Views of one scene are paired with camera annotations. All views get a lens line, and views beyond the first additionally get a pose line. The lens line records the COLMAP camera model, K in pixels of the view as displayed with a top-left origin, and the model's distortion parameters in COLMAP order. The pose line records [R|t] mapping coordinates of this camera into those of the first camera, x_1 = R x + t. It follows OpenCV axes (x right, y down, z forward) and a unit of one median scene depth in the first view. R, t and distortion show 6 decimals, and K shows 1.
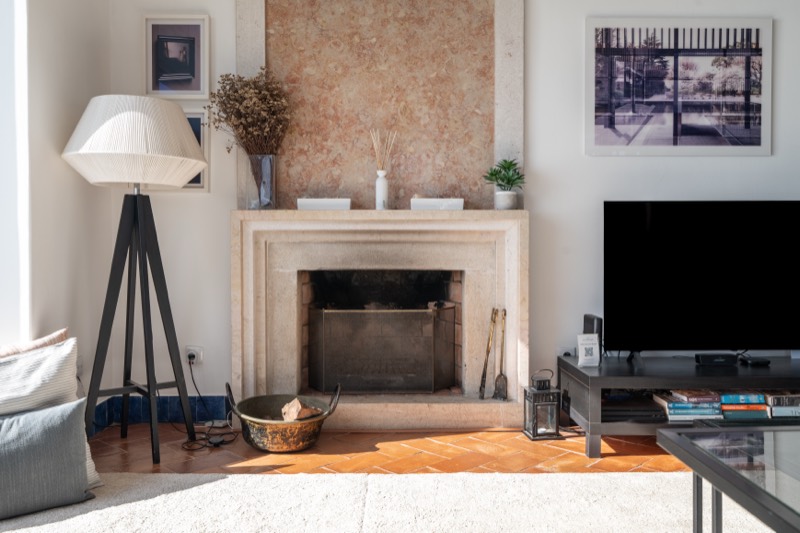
lens RADIAL K [[671.4, 0, 369.8], [0, 671.4, 268.7], [0, 0, 1]] dist [0.000364, -0.001869]
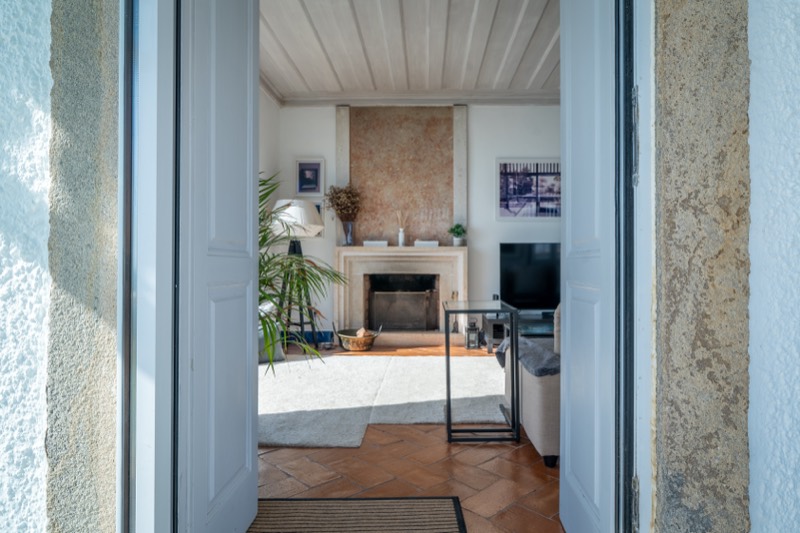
lens RADIAL K [[664.1, 0, 387.5], [0, 664.1, 264.2], [0, 0, 1]] dist [-0.051444, 0.002198]
pose [[0.997681, 0.002753, -0.068012, 0.118882], [-0.004799, 0.999540, -0.029935, 0.035935], [0.067899, 0.030192, 0.997235, -1.164399]]
